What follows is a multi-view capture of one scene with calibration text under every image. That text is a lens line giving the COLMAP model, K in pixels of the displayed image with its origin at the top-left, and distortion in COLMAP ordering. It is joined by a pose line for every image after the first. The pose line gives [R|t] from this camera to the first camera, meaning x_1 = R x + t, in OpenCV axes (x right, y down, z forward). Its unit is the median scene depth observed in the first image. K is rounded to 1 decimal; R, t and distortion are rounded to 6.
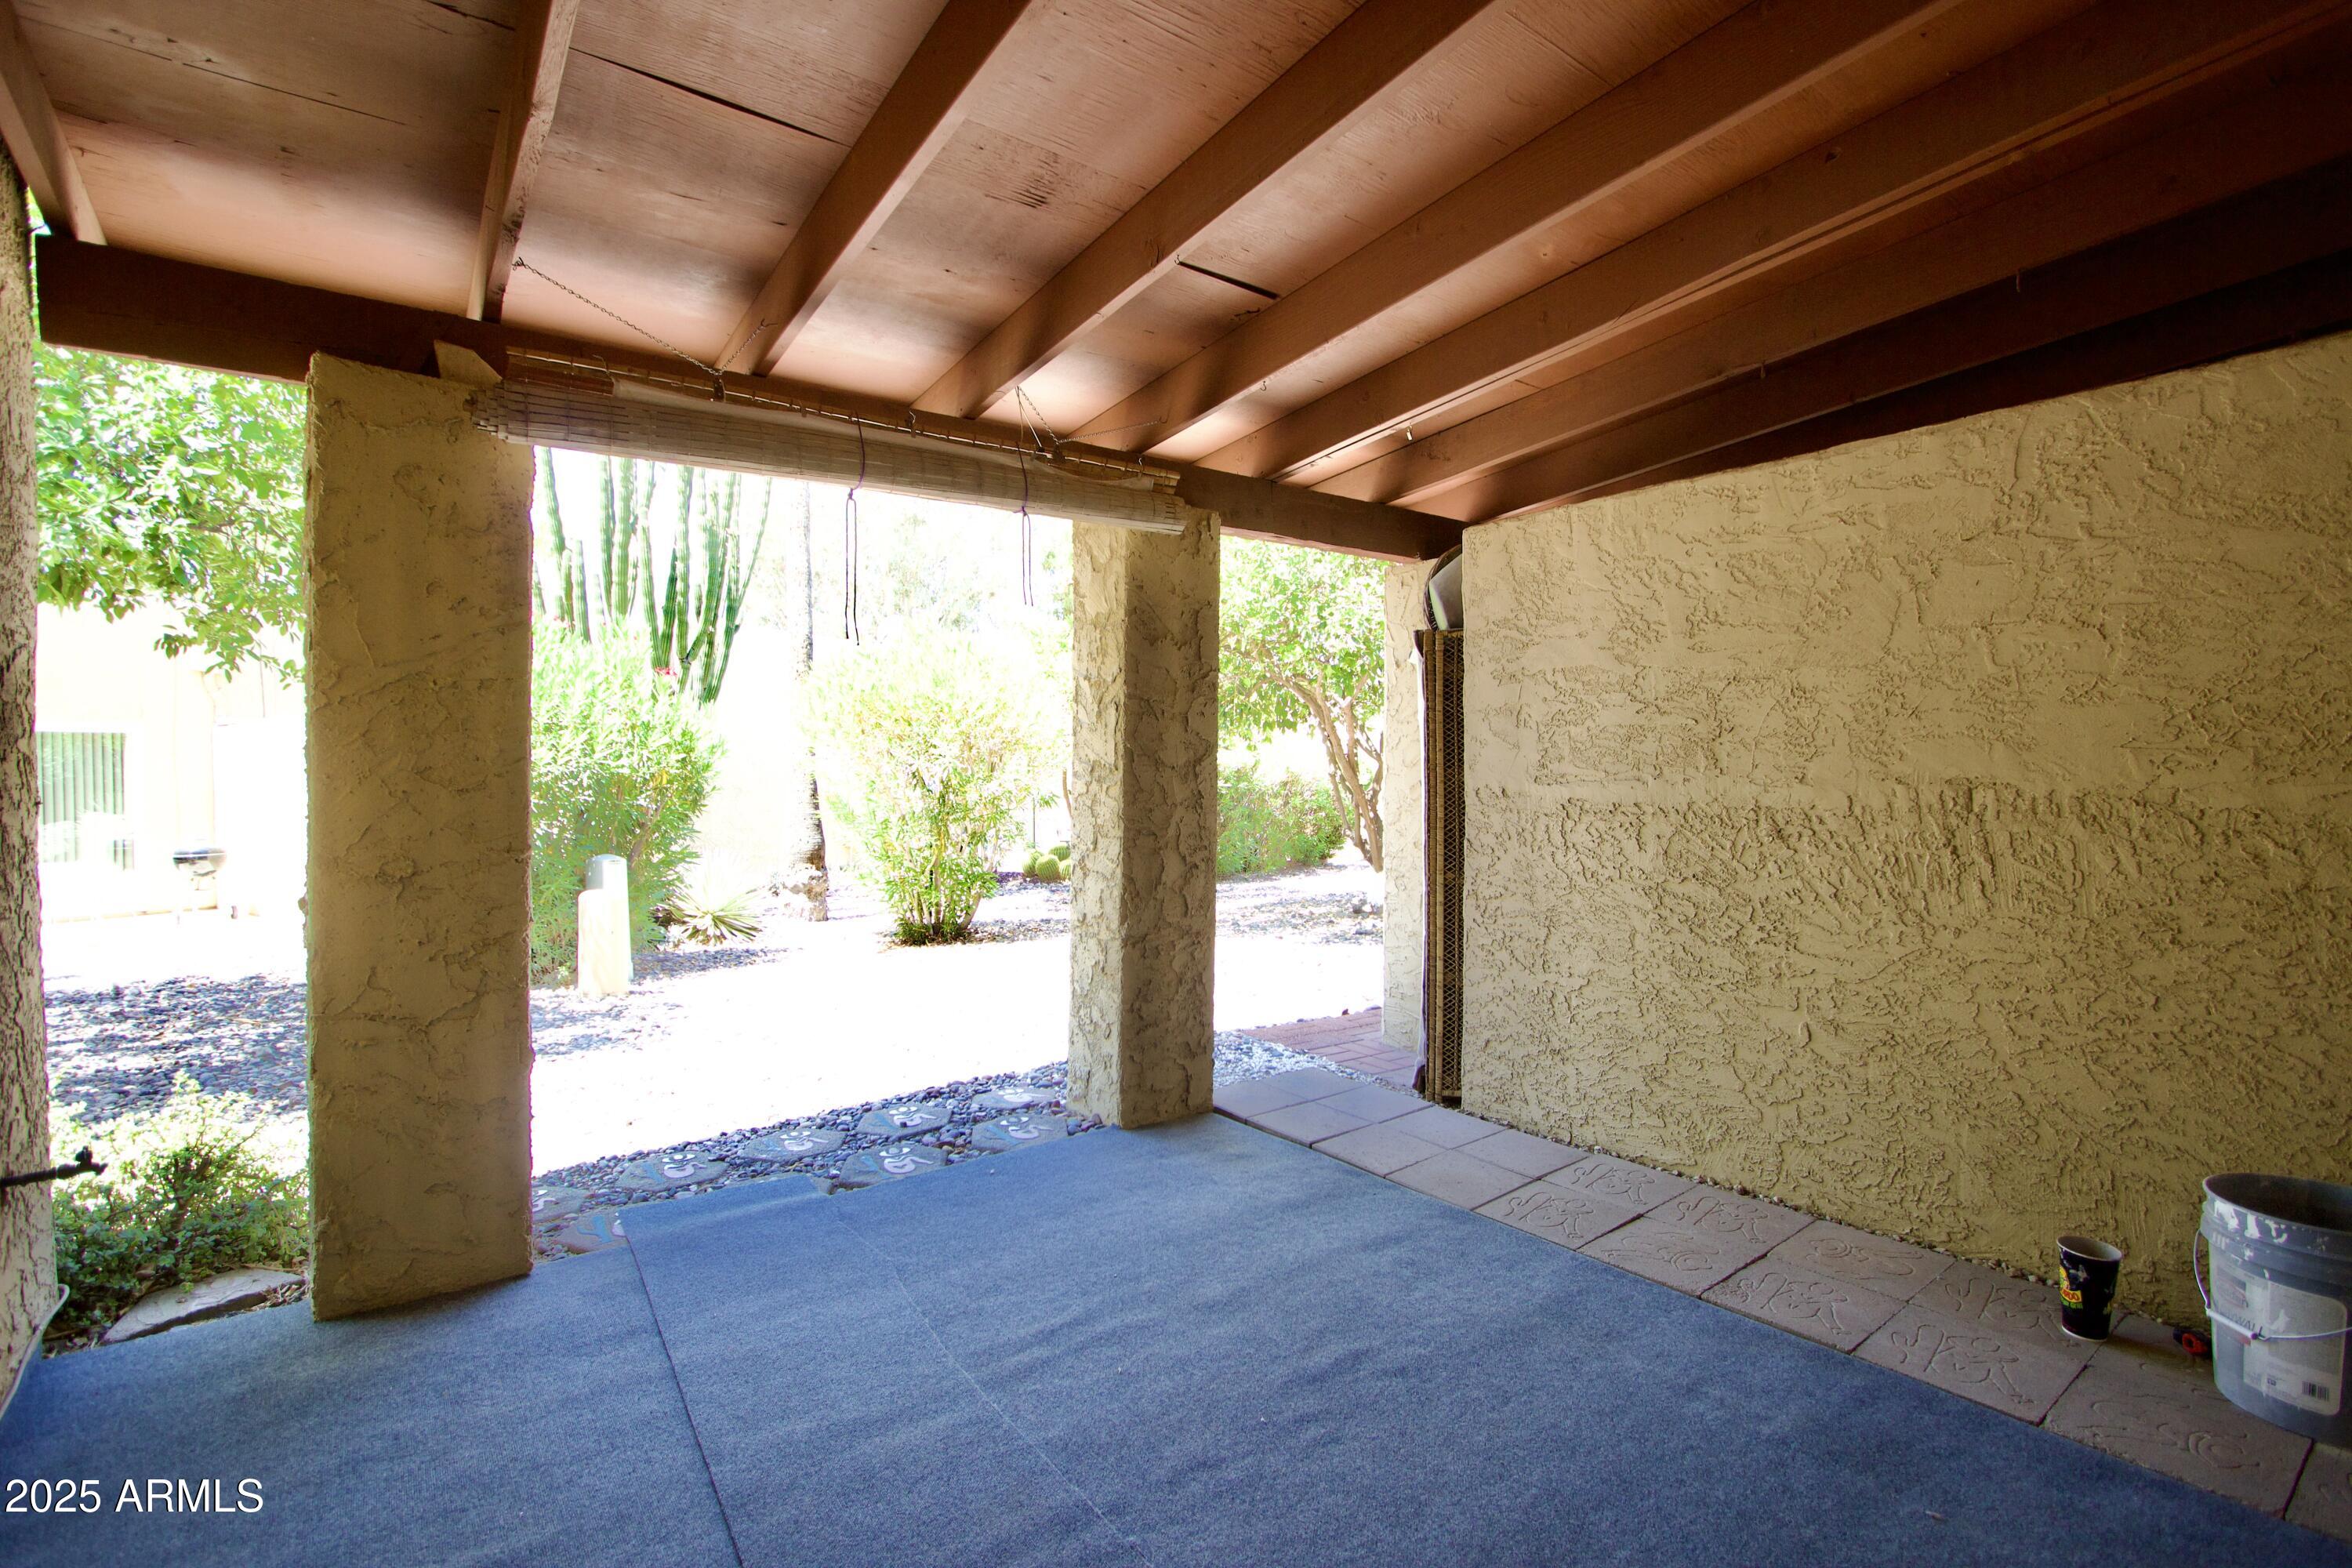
lens RADIAL K [[1082.0, 0, 1157.0], [0, 1082.0, 796.7], [0, 0, 1]] dist [-0.019351, 0.000897]
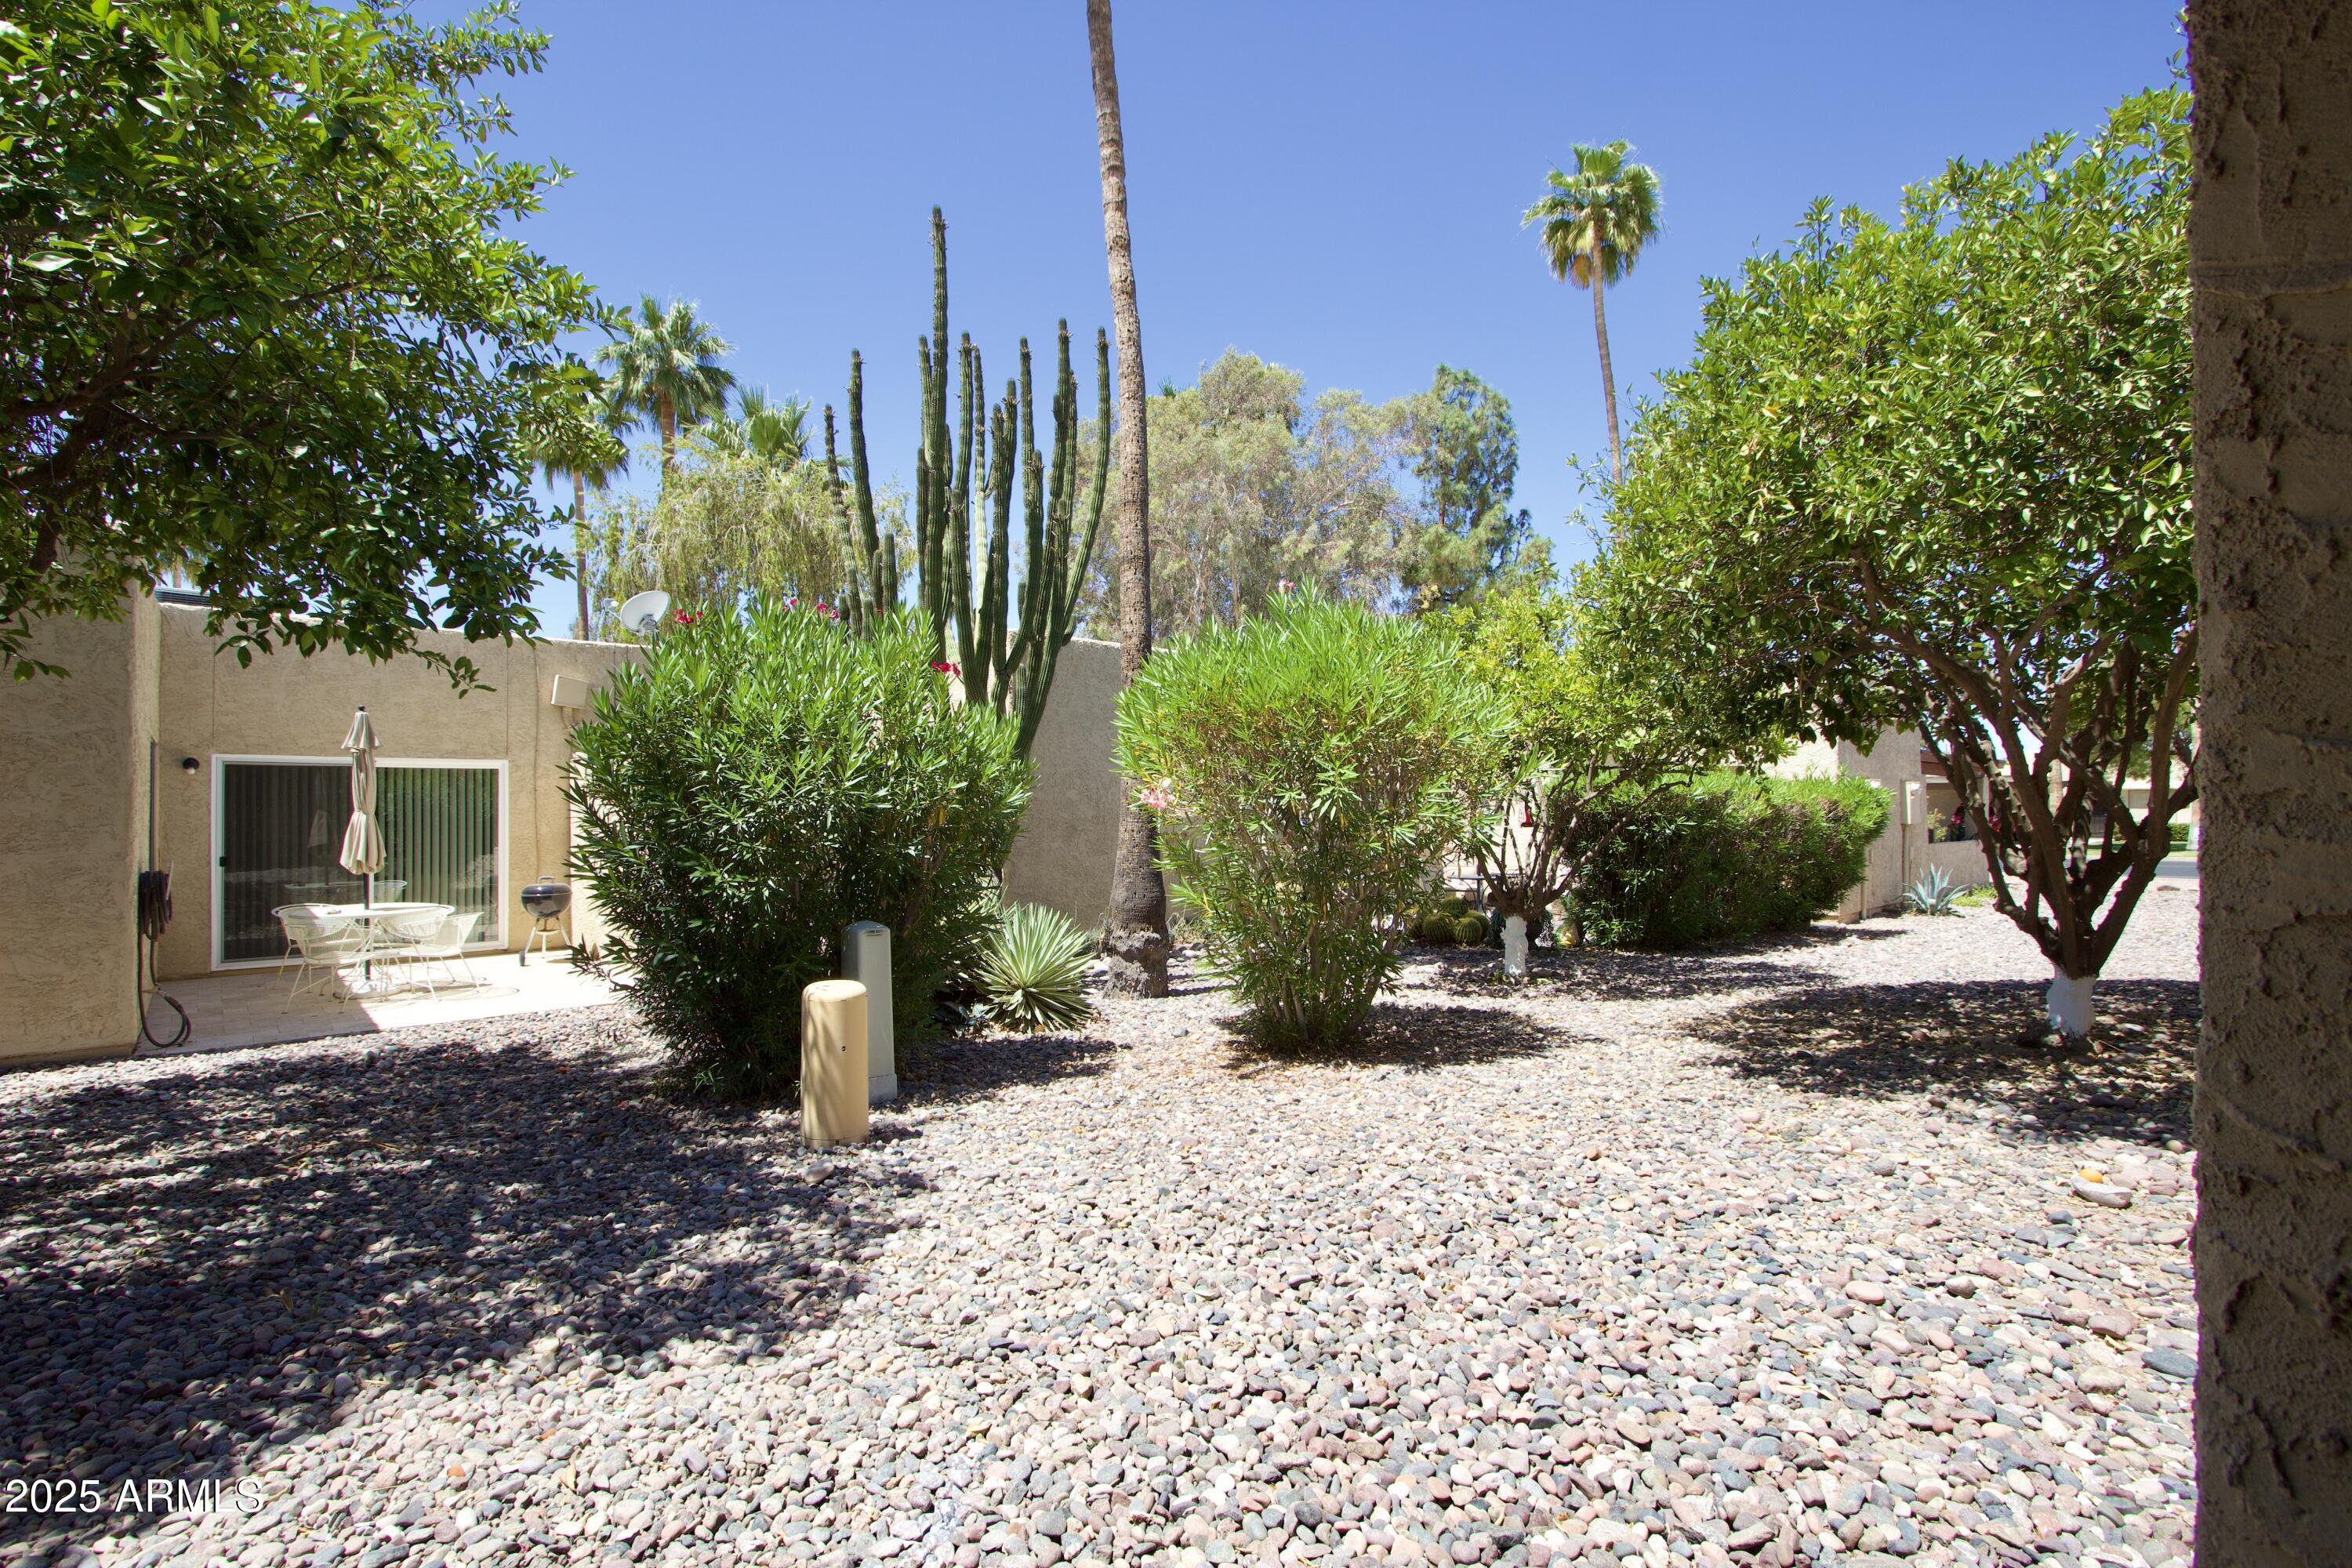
lens RADIAL K [[1120.5, 0, 1145.0], [0, 1120.5, 793.7], [0, 0, 1]] dist [-0.017851, 0.001133]
pose [[0.950067, -0.006666, -0.311974, -0.079041], [-0.003249, 0.999506, -0.031252, -0.007369], [0.312029, 0.030705, 0.949576, 0.265128]]
